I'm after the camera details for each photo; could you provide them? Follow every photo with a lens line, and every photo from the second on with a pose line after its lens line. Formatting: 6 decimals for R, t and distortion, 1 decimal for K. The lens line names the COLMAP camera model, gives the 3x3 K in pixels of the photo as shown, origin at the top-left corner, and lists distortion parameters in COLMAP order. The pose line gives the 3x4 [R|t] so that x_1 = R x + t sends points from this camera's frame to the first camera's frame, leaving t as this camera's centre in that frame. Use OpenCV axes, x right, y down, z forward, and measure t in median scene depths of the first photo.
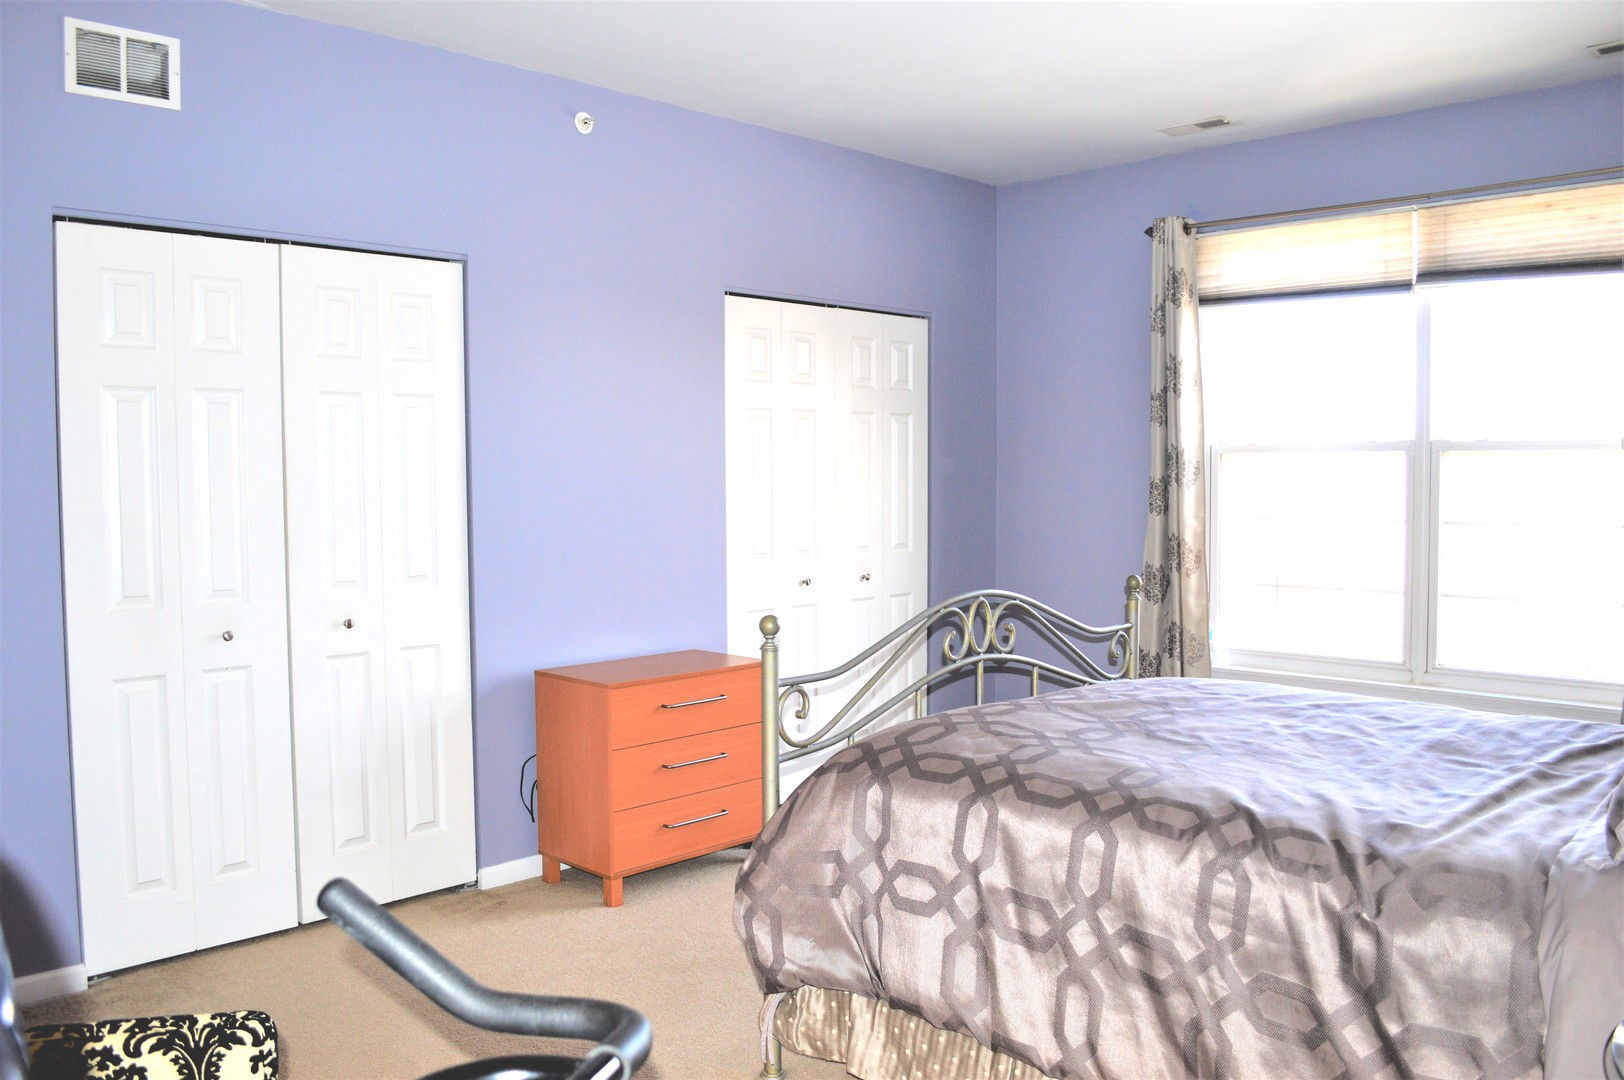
lens RADIAL K [[1303.5, 0, 800.1], [0, 1303.5, 544.8], [0, 0, 1]] dist [-0.081197, 0.012086]
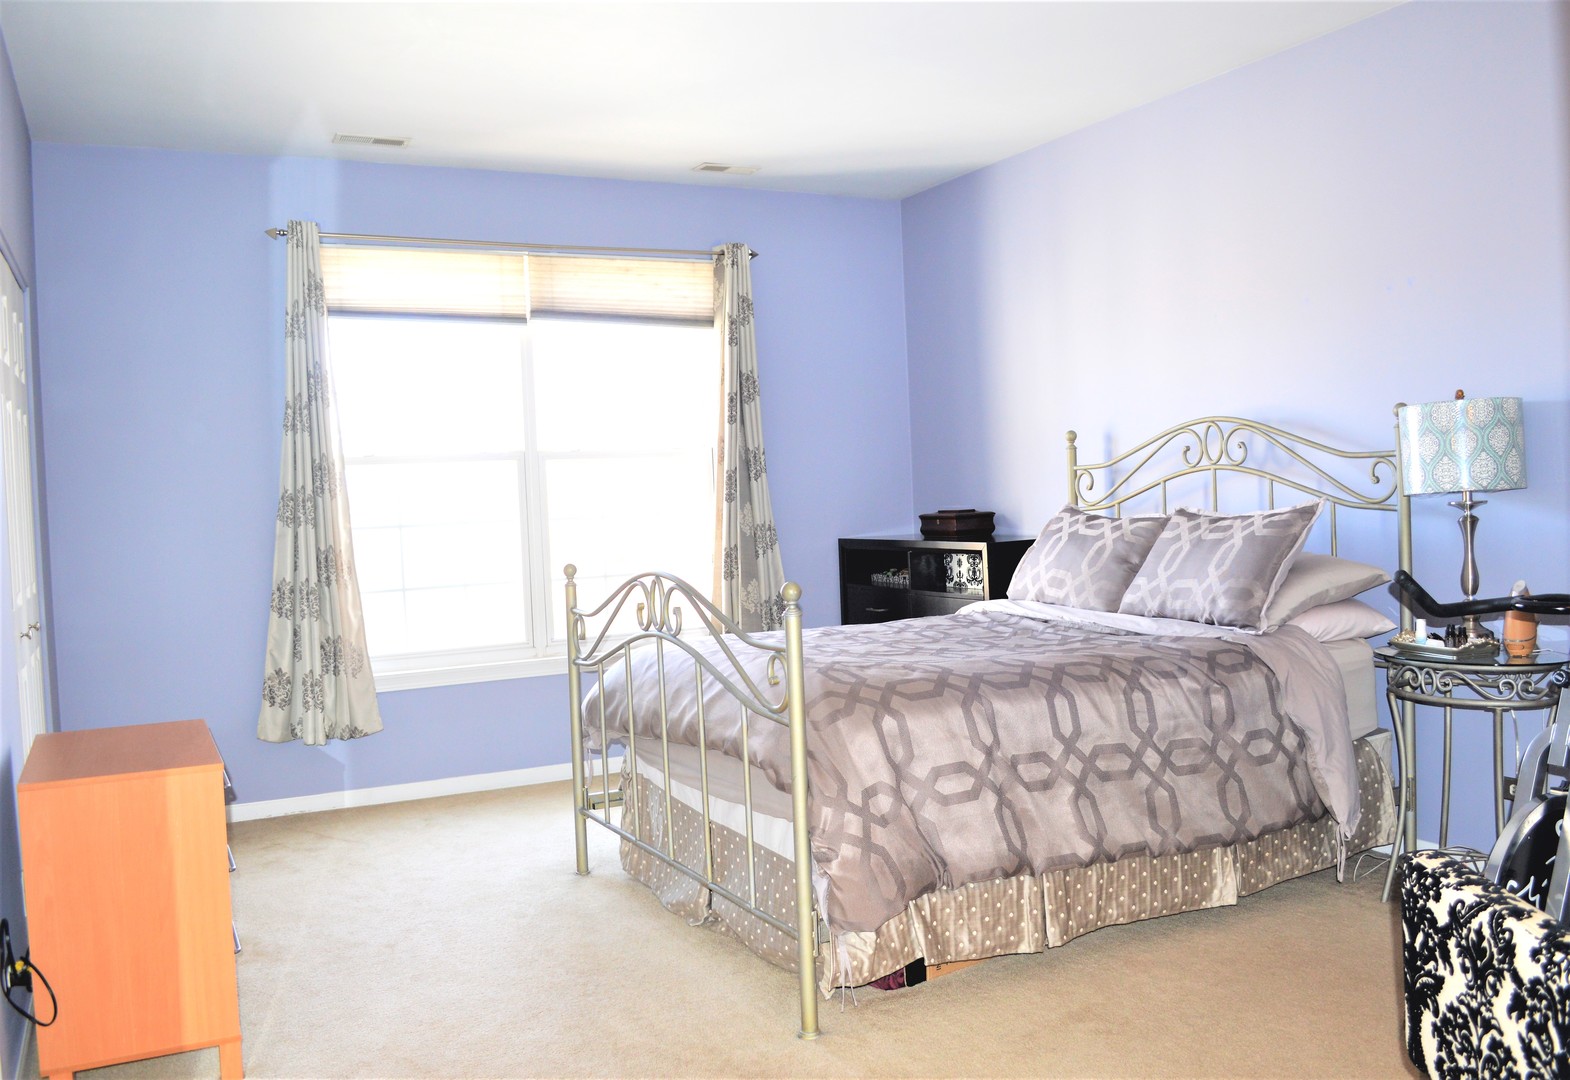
lens RADIAL K [[1274.7, 0, 785.0], [0, 1274.7, 540.0], [0, 0, 1]] dist [-0.001416, -0.000397]
pose [[0.342973, -0.041387, 0.938433, -0.549085], [0.090137, 0.995869, 0.010978, 0.008582], [-0.935011, 0.080823, 0.345286, 0.381157]]
